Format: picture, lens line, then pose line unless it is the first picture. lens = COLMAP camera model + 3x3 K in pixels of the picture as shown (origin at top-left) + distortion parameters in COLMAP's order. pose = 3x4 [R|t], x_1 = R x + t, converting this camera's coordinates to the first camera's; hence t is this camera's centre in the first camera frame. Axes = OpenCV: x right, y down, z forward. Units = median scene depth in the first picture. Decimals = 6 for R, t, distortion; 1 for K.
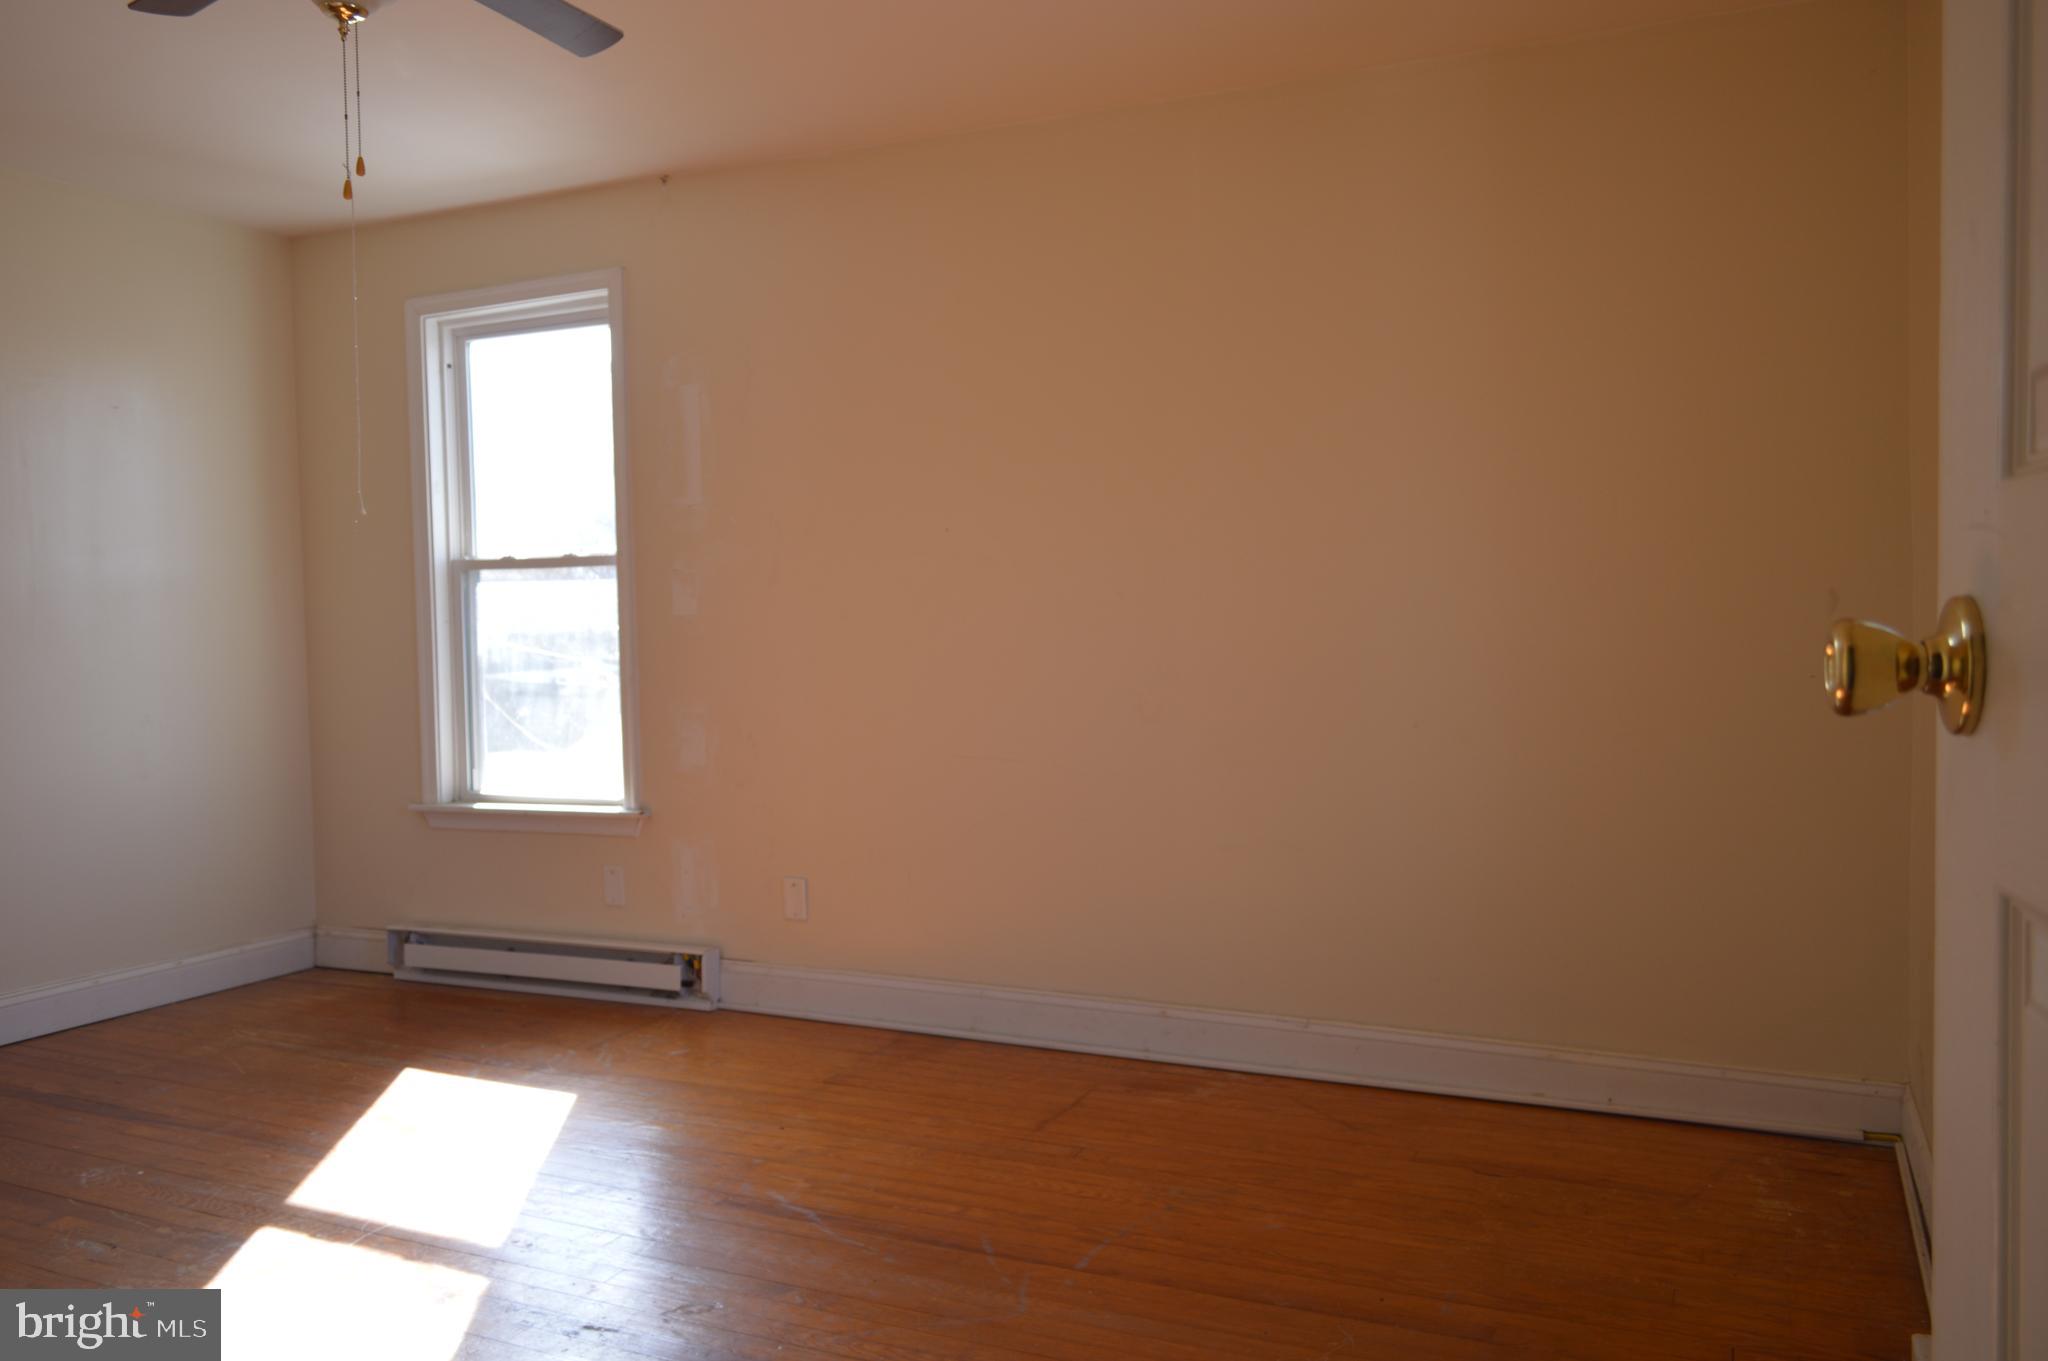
lens RADIAL K [[1622.7, 0, 1024.2], [0, 1622.7, 680.5], [0, 0, 1]] dist [-0.003408, 0.005956]
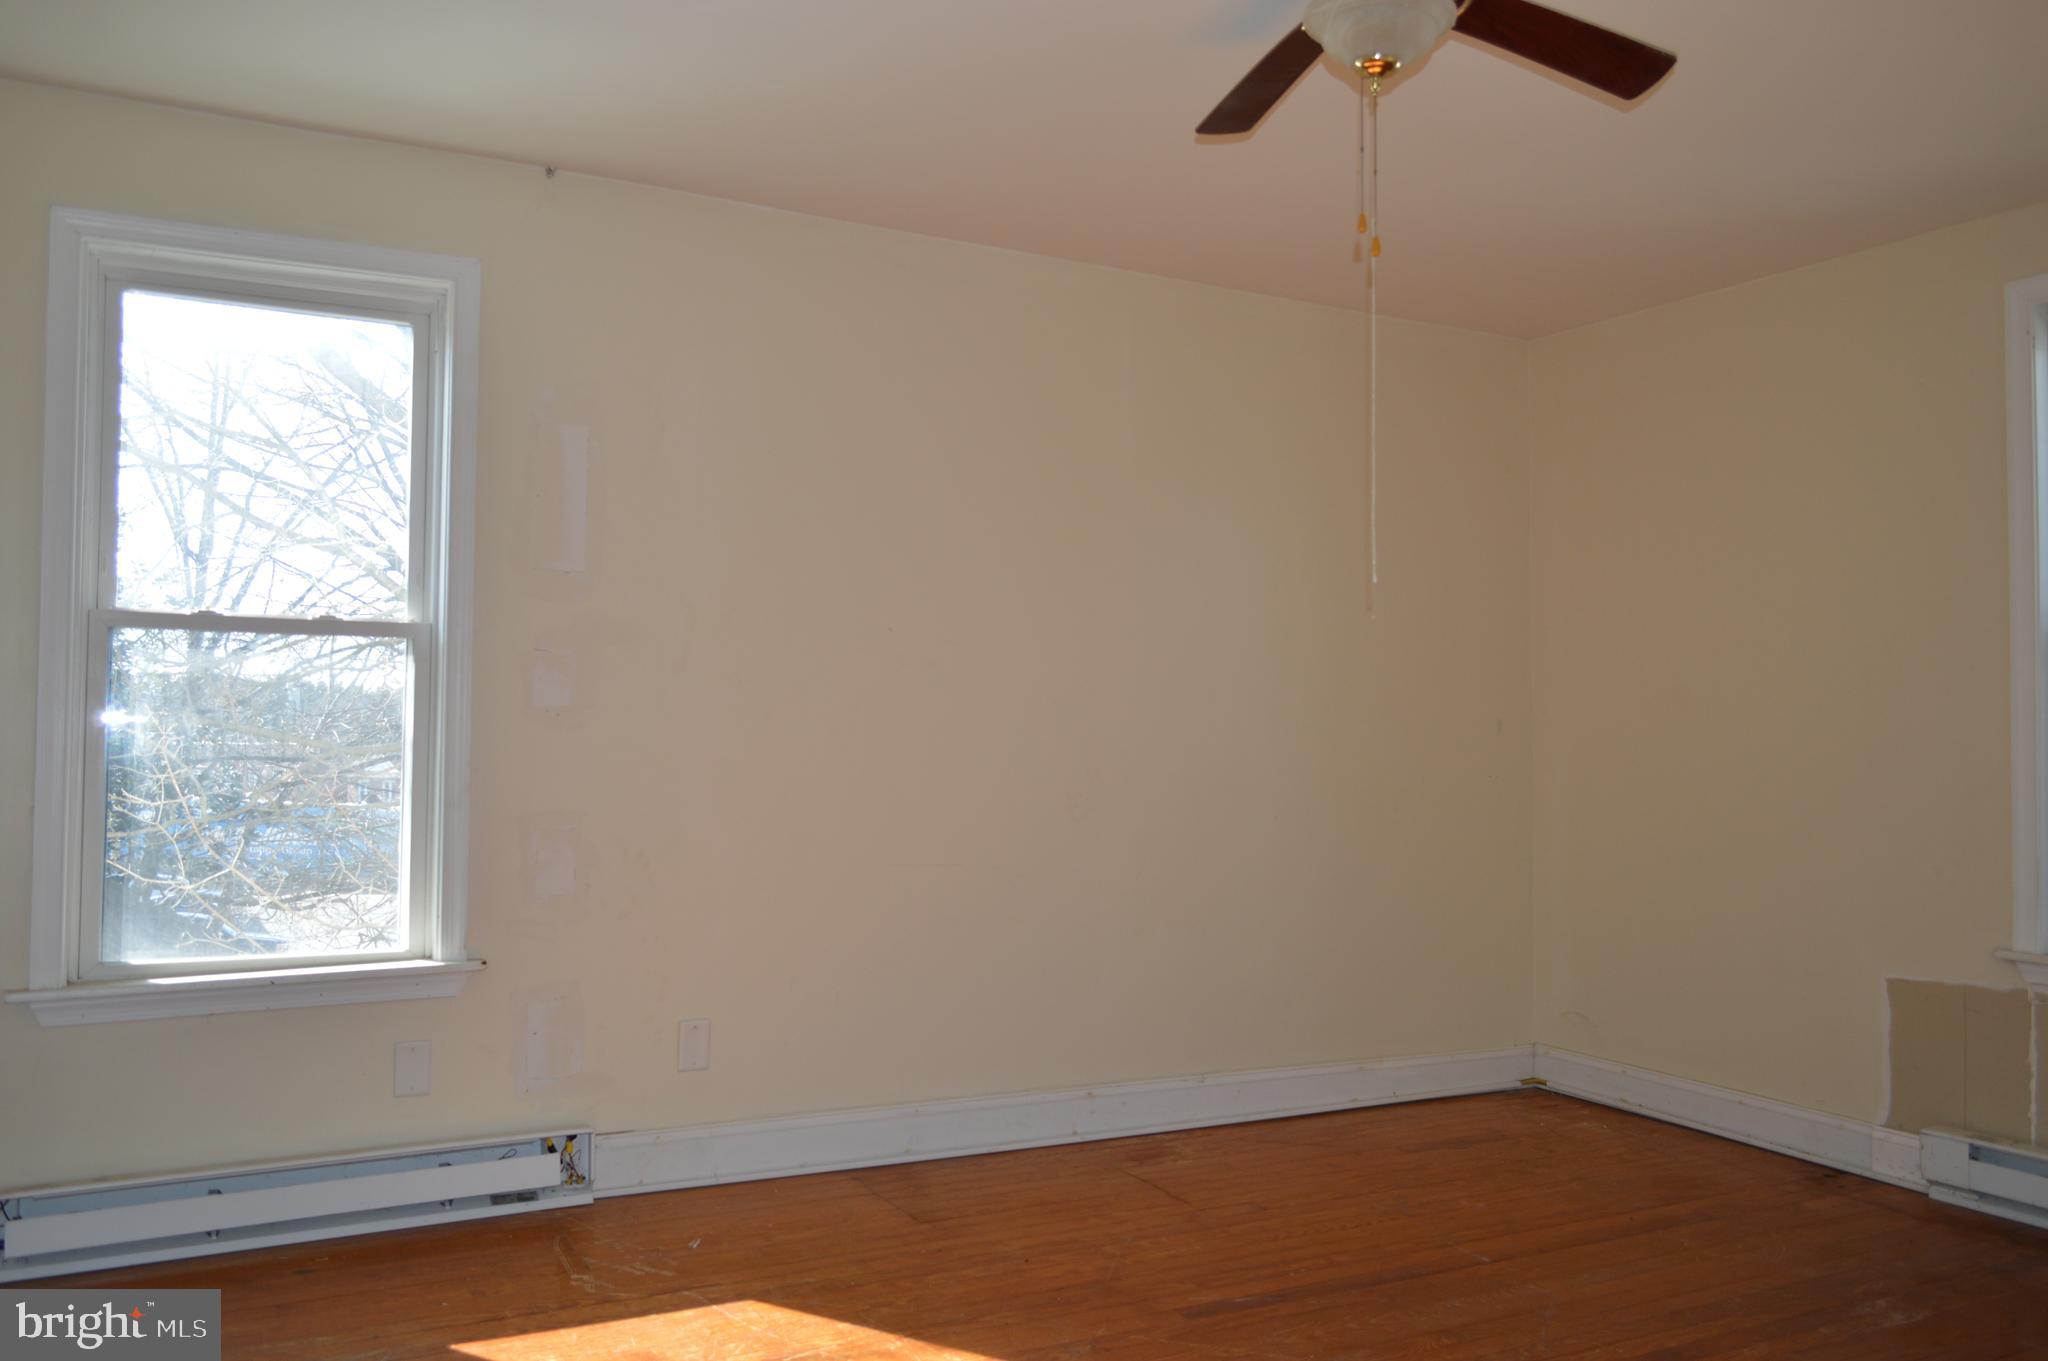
lens RADIAL K [[1640.2, 0, 1020.5], [0, 1640.2, 674.8], [0, 0, 1]] dist [-0.002201, 0.003141]
pose [[0.593201, 0.052204, 0.803360, -0.758736], [0.021050, 0.996548, -0.080302, 0.014898], [-0.804779, 0.064546, 0.590055, 0.353254]]
